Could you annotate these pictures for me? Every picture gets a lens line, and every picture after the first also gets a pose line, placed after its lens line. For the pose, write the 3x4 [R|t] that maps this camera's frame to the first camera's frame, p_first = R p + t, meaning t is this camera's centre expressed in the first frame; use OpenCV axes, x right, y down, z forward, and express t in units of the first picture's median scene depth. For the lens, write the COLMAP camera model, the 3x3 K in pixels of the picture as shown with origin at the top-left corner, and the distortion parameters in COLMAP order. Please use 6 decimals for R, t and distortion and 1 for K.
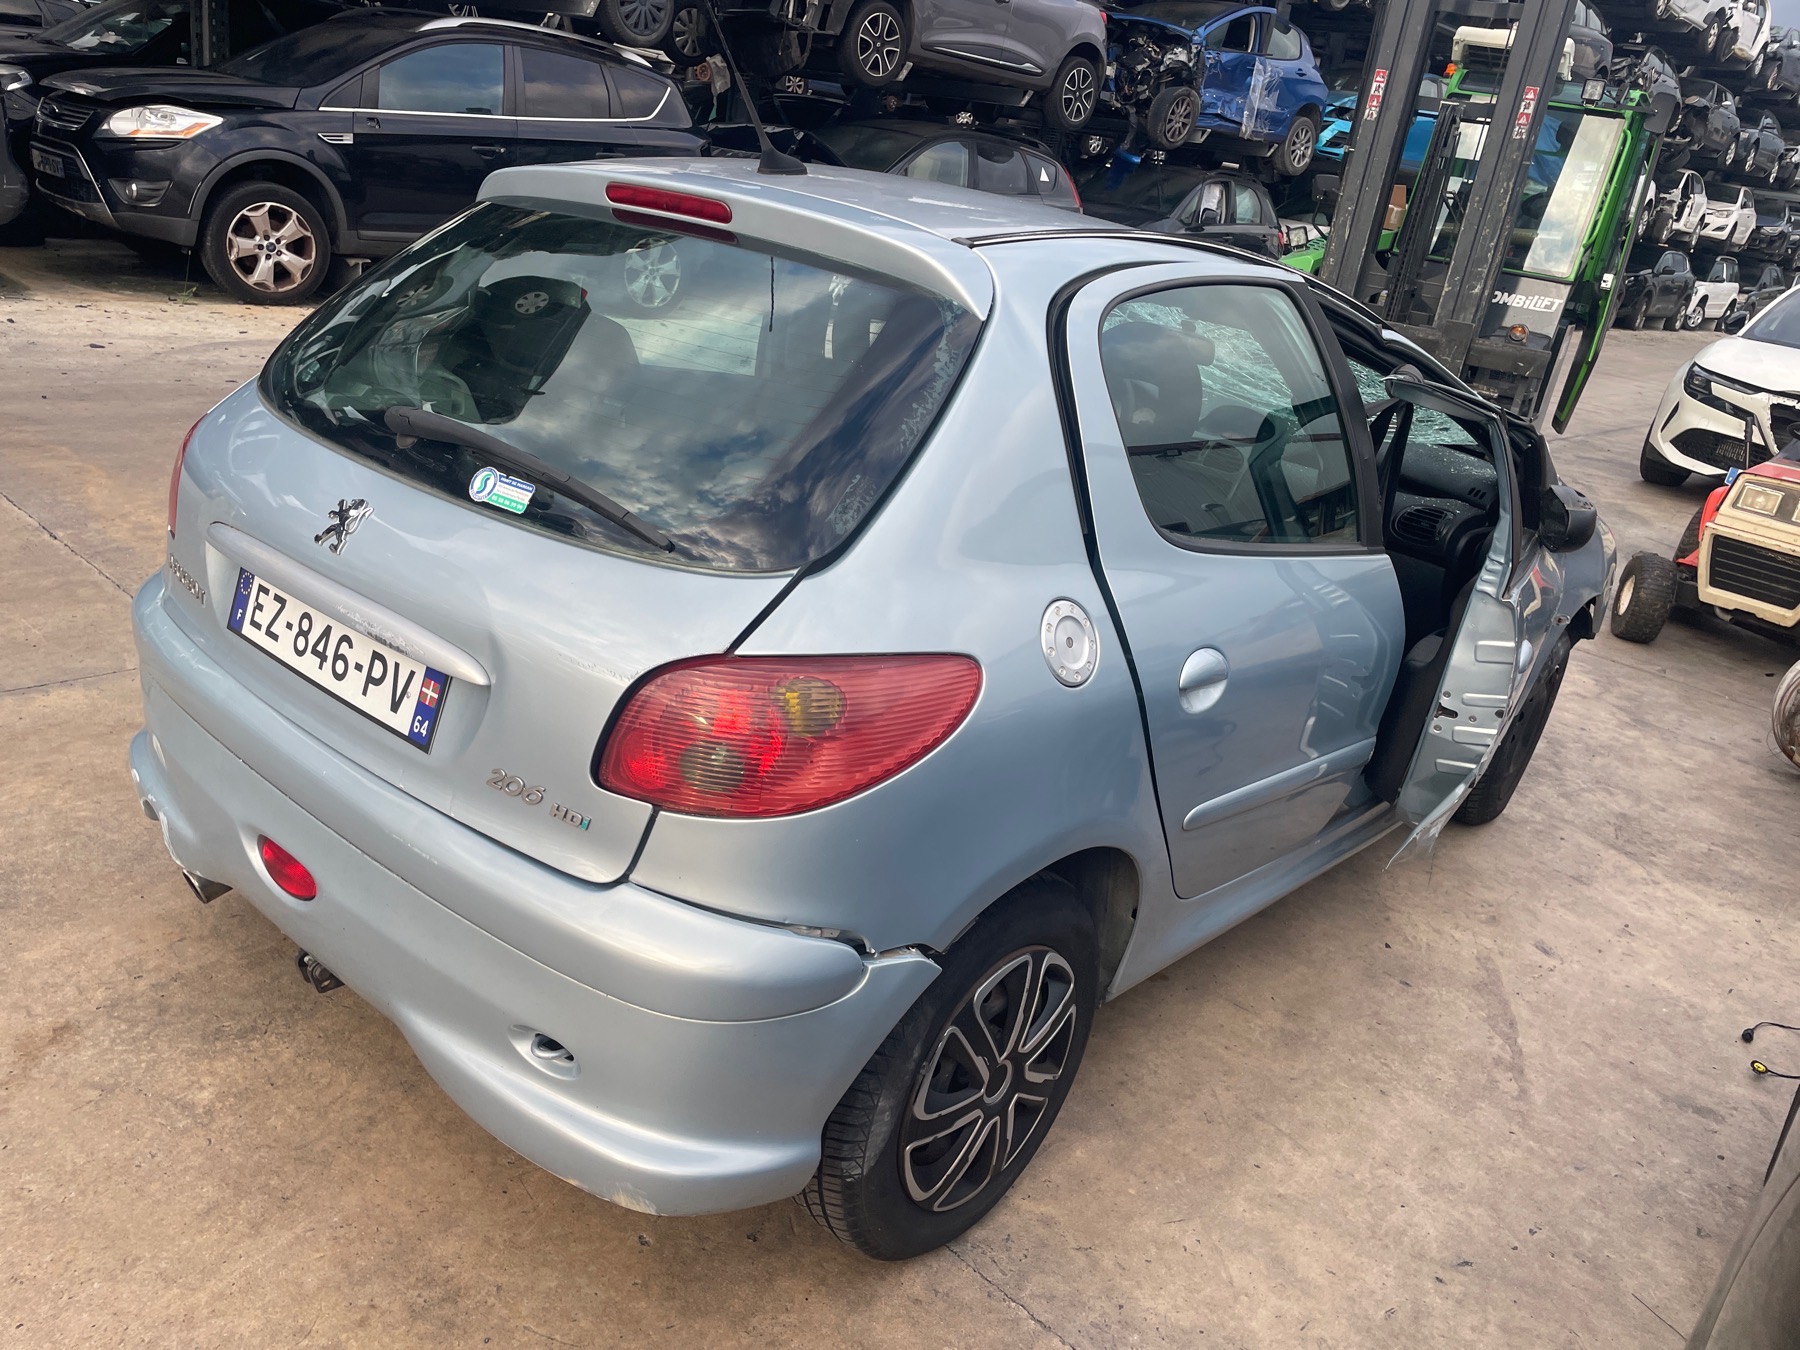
lens RADIAL K [[1381.2, 0, 888.4], [0, 1381.2, 669.8], [0, 0, 1]] dist [-0.001581, -0.012279]
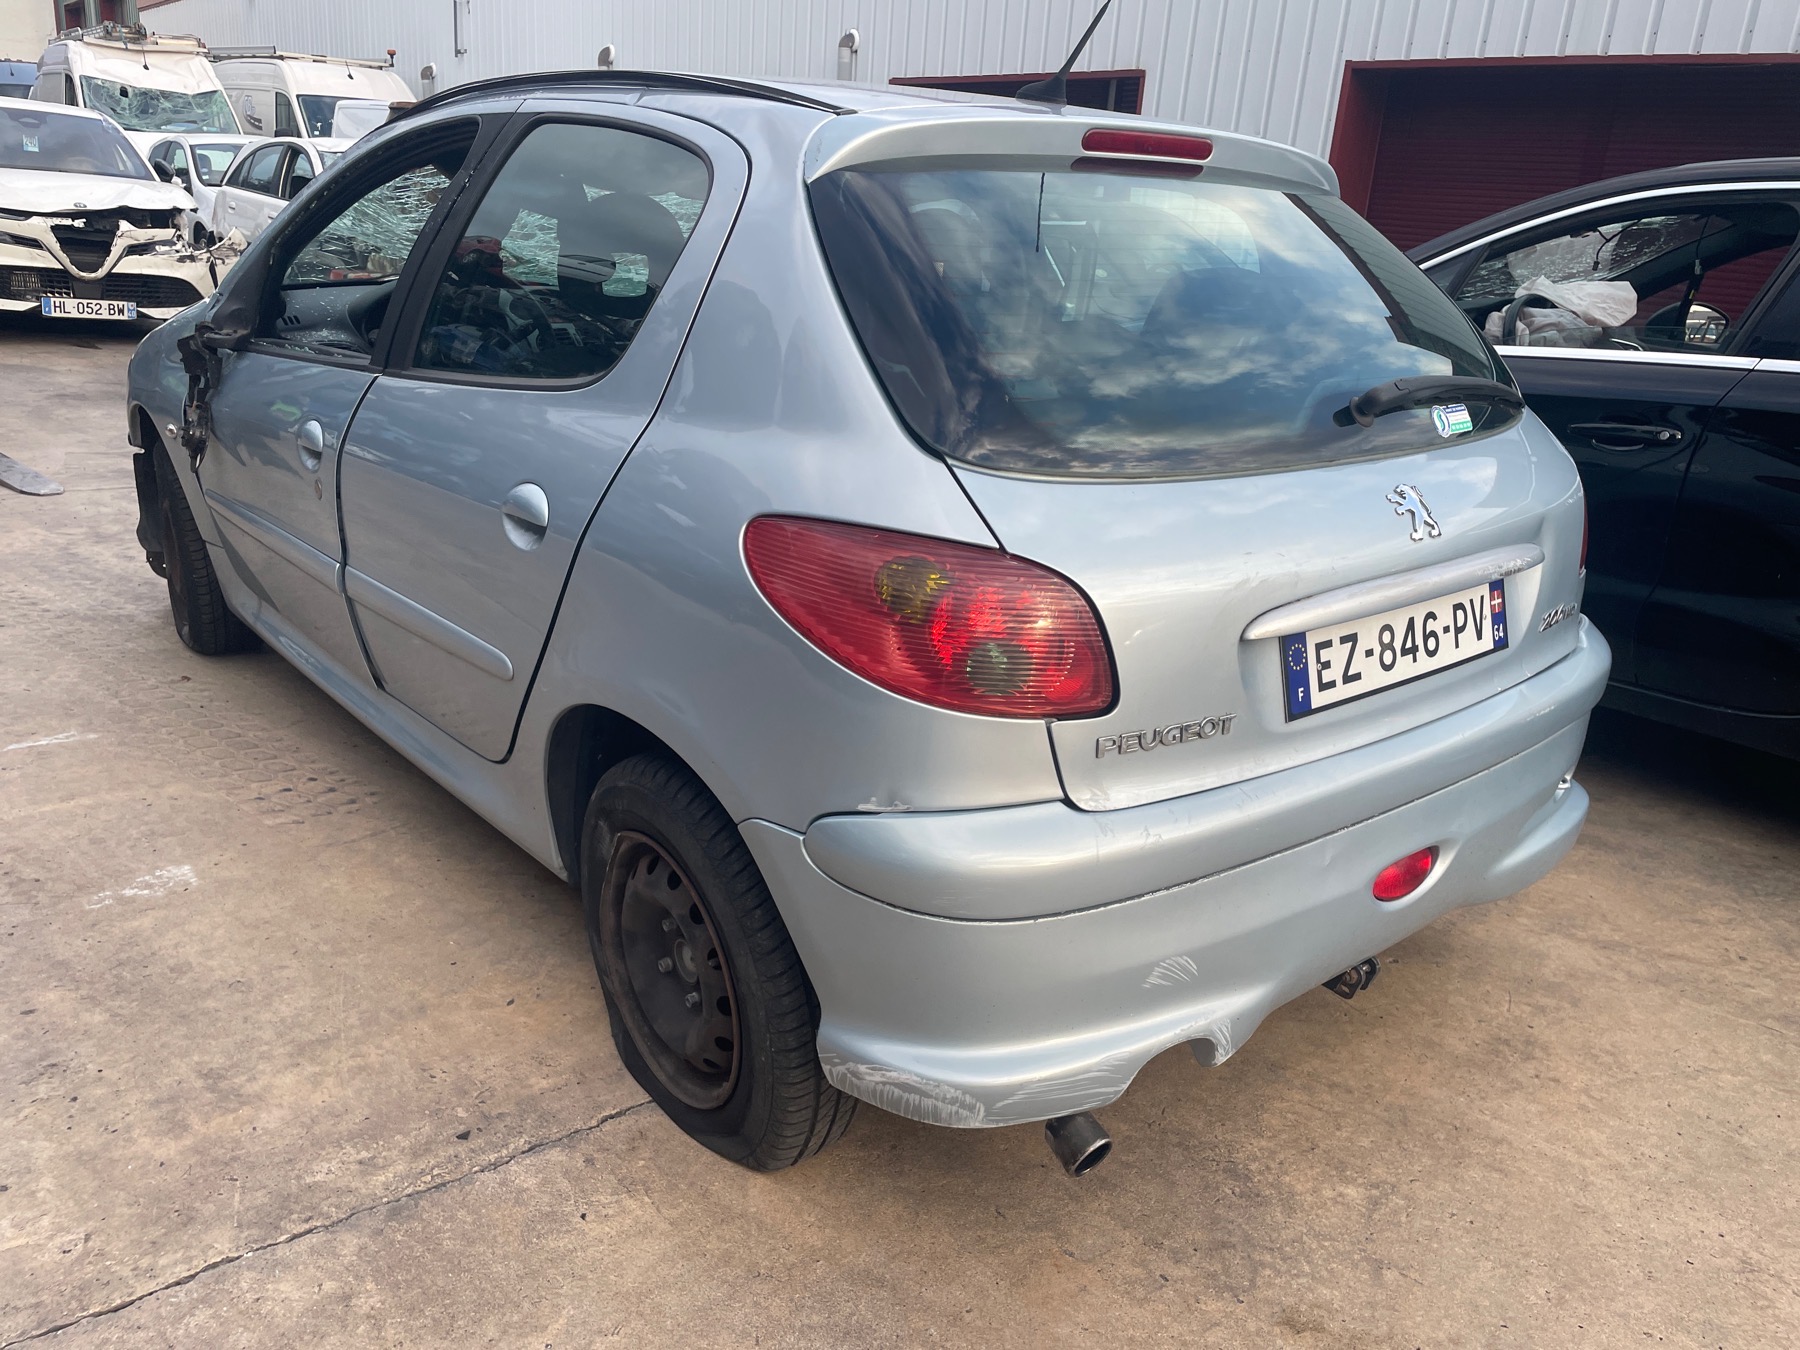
lens RADIAL K [[1381.2, 0, 885.8], [0, 1381.2, 675.3], [0, 0, 1]] dist [-0.001581, -0.012279]
pose [[0.166828, -0.440336, 0.882197, -1.357415], [0.308138, 0.873205, 0.377577, -0.484343], [-0.936600, 0.208848, 0.281360, 1.084582]]
